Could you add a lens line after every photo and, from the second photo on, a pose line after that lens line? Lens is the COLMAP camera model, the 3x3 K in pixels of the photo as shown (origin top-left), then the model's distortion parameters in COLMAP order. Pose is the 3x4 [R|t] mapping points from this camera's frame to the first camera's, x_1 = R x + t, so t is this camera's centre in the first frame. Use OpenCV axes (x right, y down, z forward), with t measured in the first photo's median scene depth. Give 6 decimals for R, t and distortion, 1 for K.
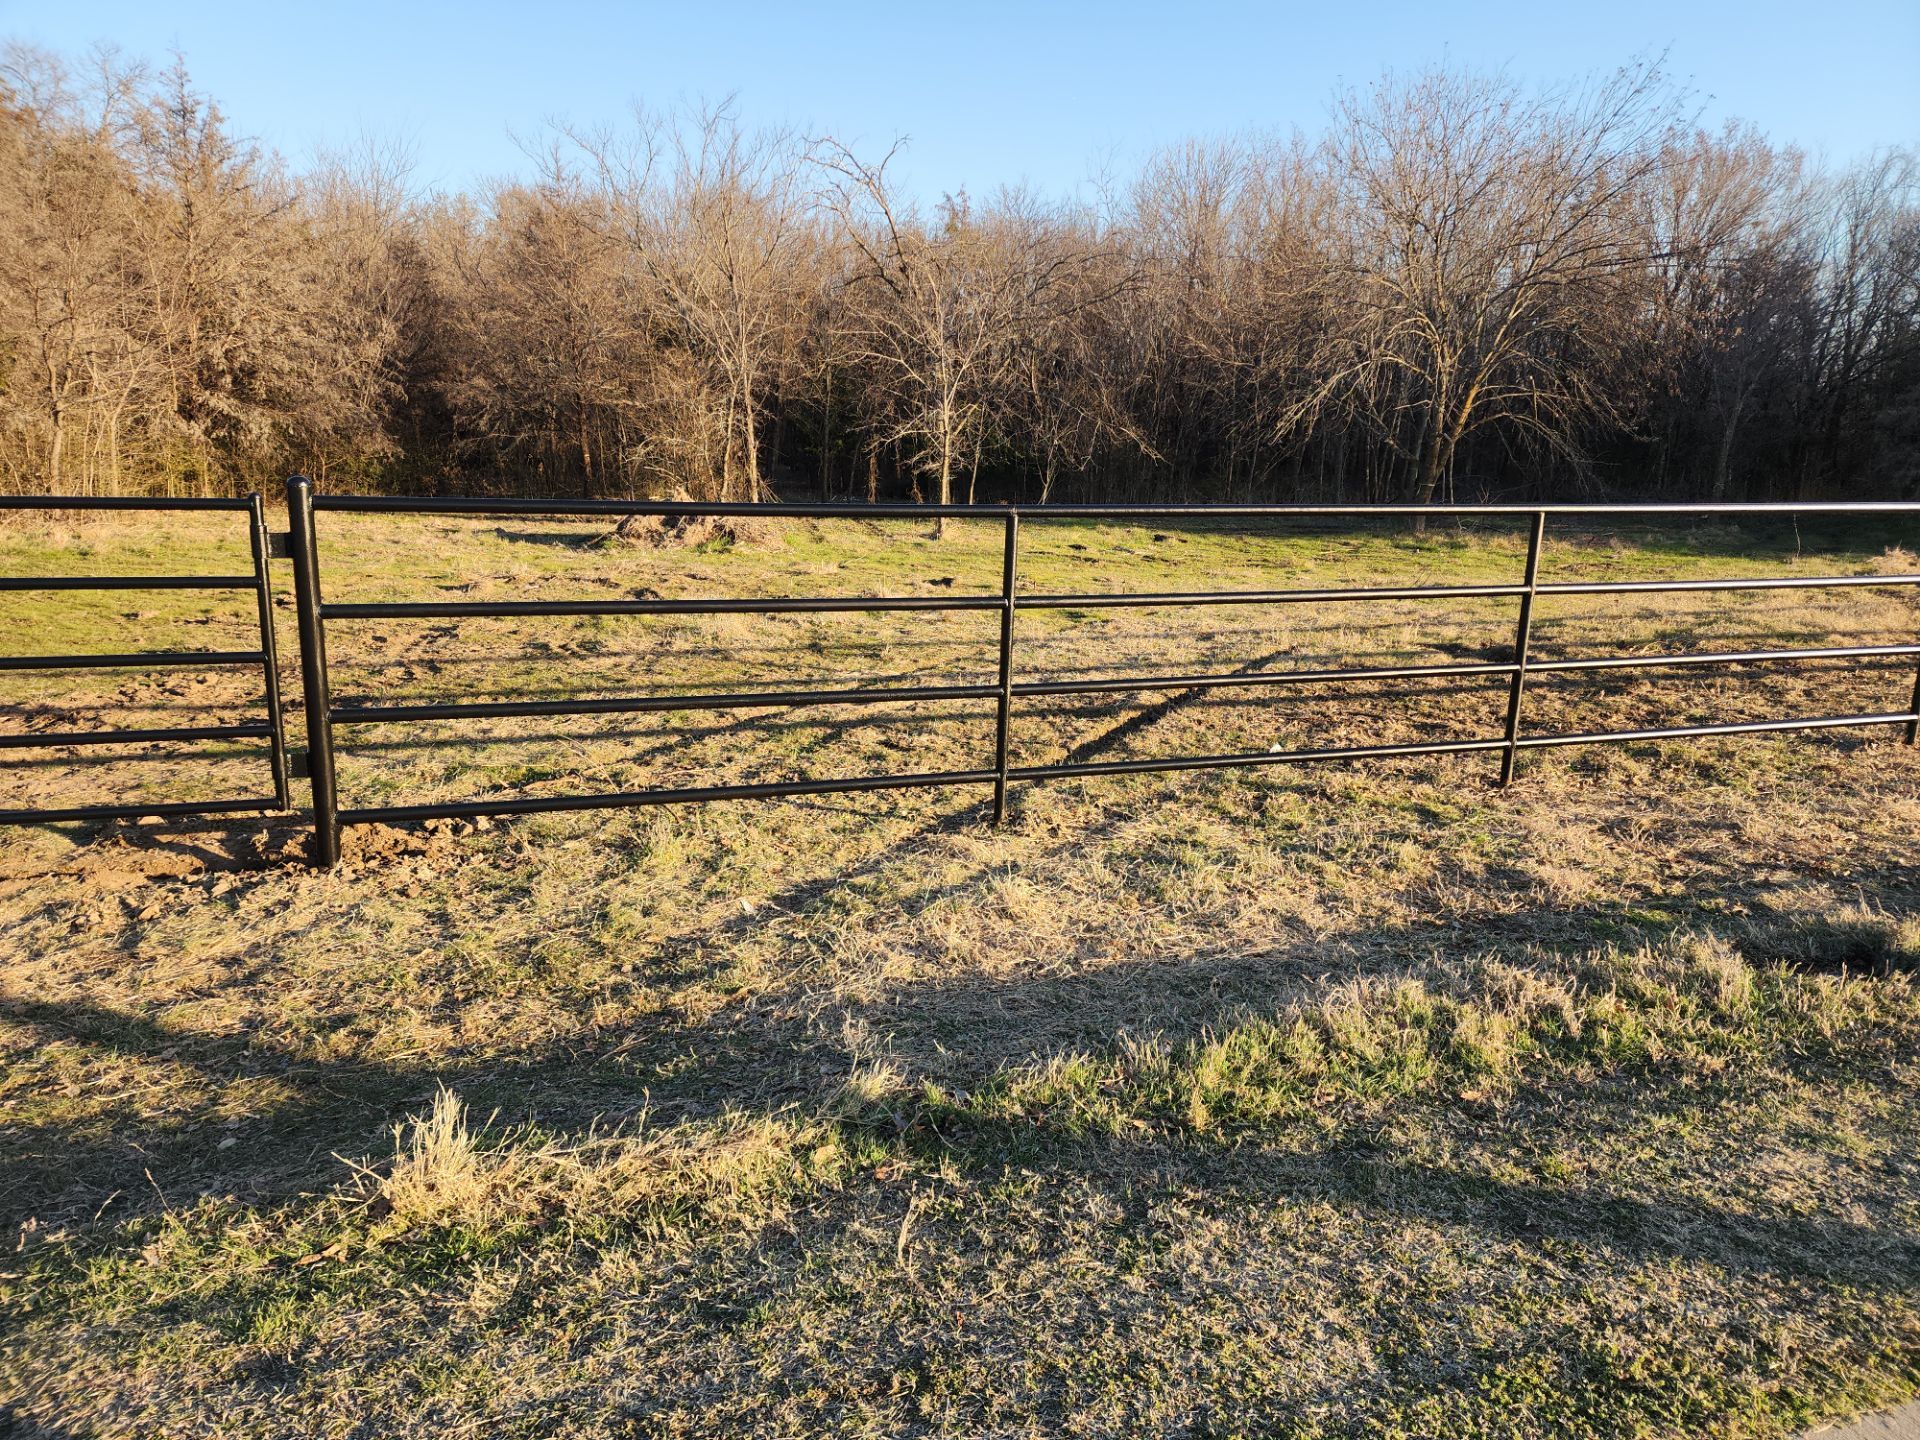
lens RADIAL K [[1179.7, 0, 960.0], [0, 1179.7, 720.0], [0, 0, 1]] dist [0.112790, -0.115426]
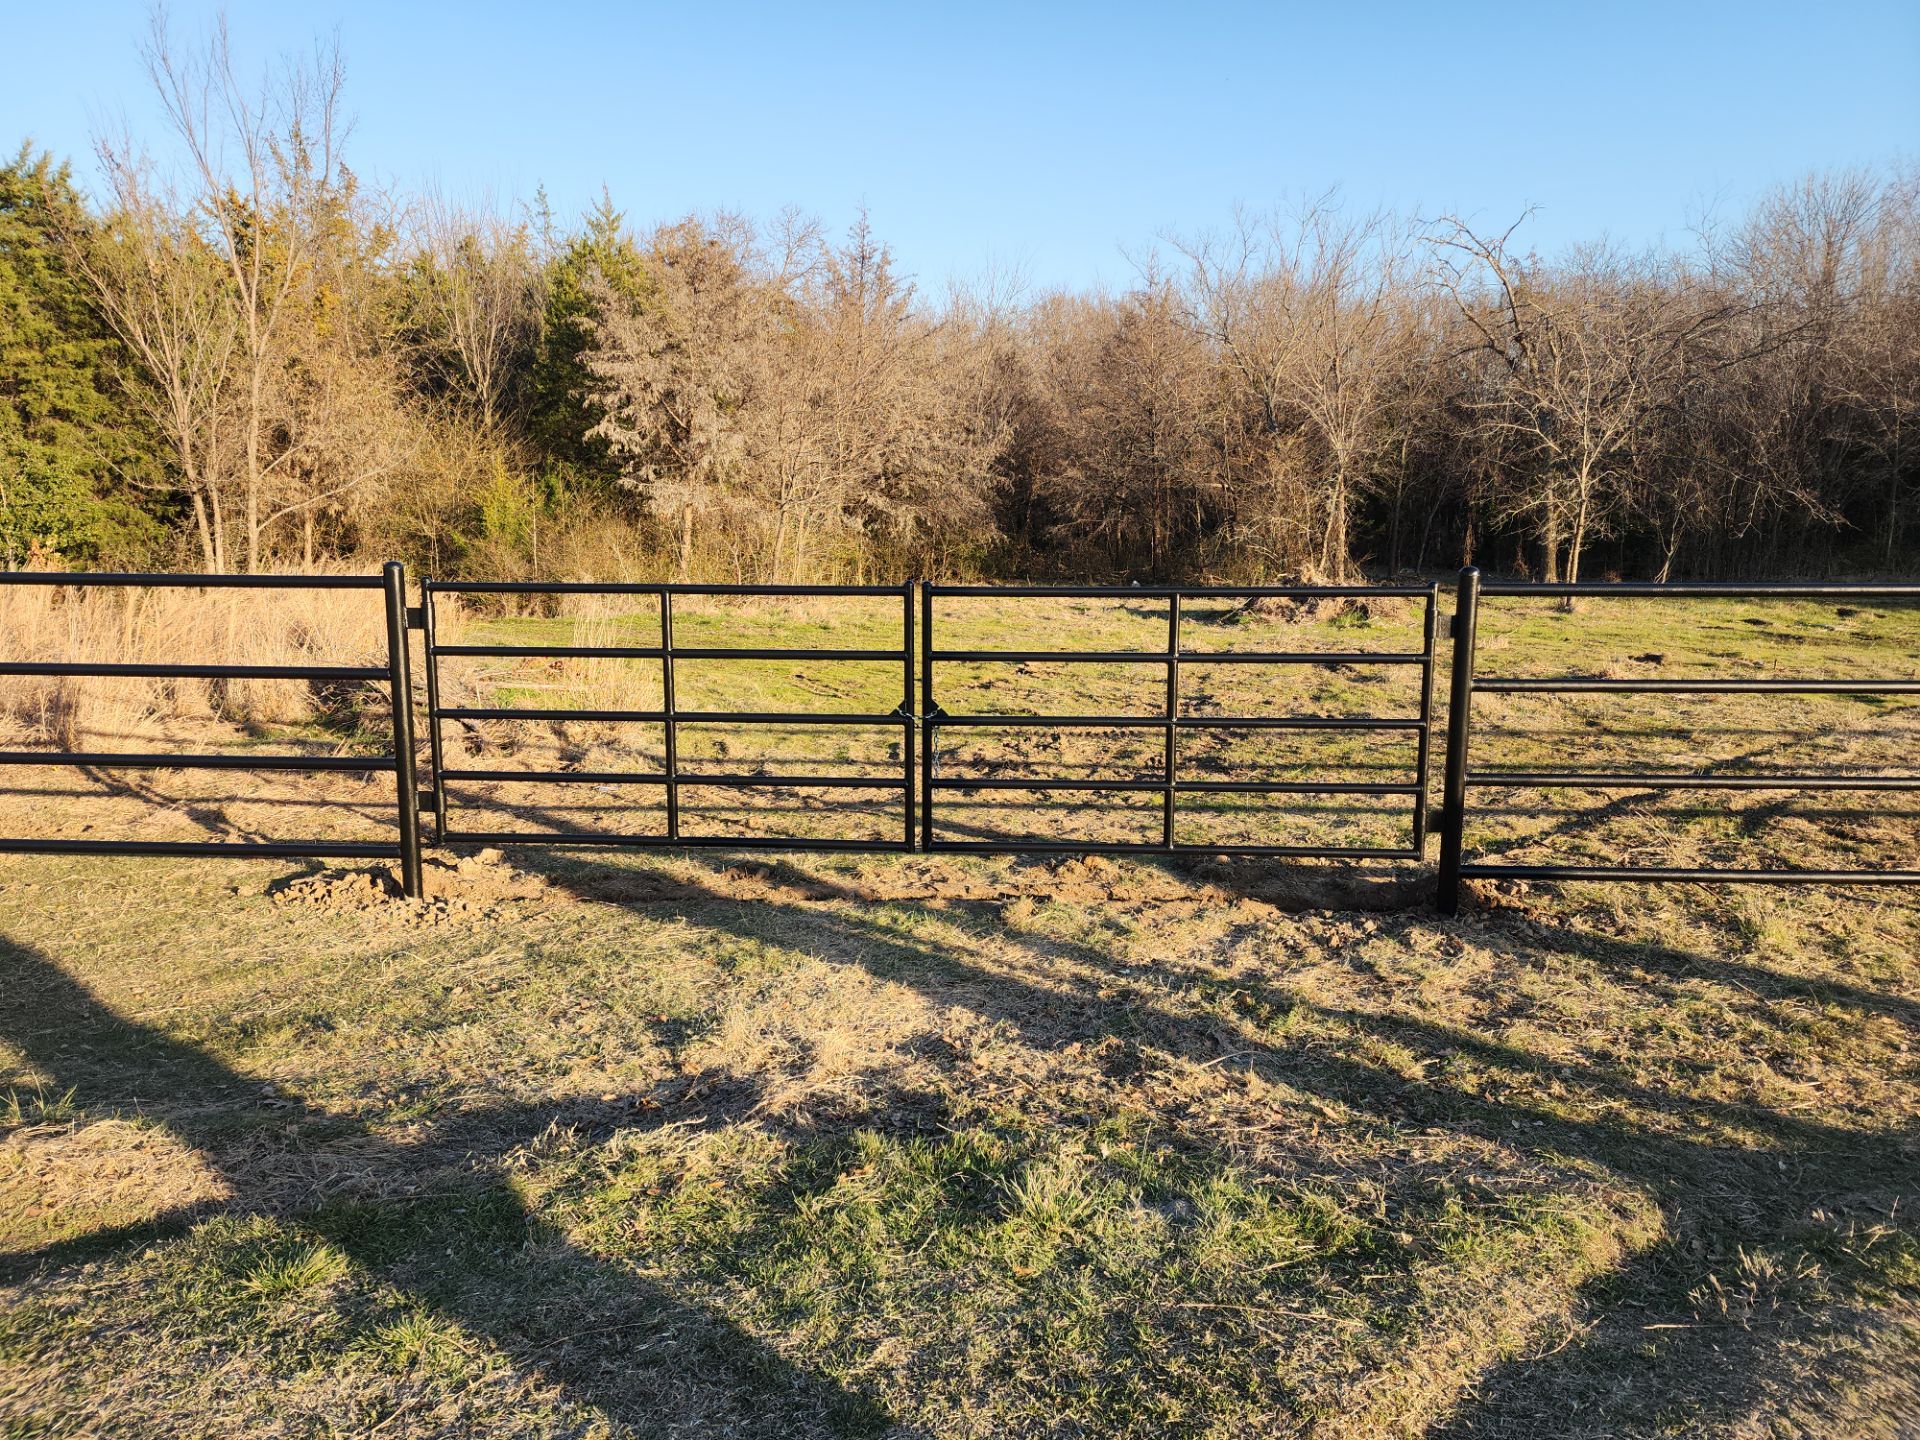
lens RADIAL K [[1190.7, 0, 965.2], [0, 1190.7, 733.3], [0, 0, 1]] dist [0.017894, -0.002150]
pose [[0.939369, 0.036094, -0.341002, -0.141042], [-0.053151, 0.997752, -0.040806, 0.005776], [0.338763, 0.056456, 0.939176, -0.046147]]
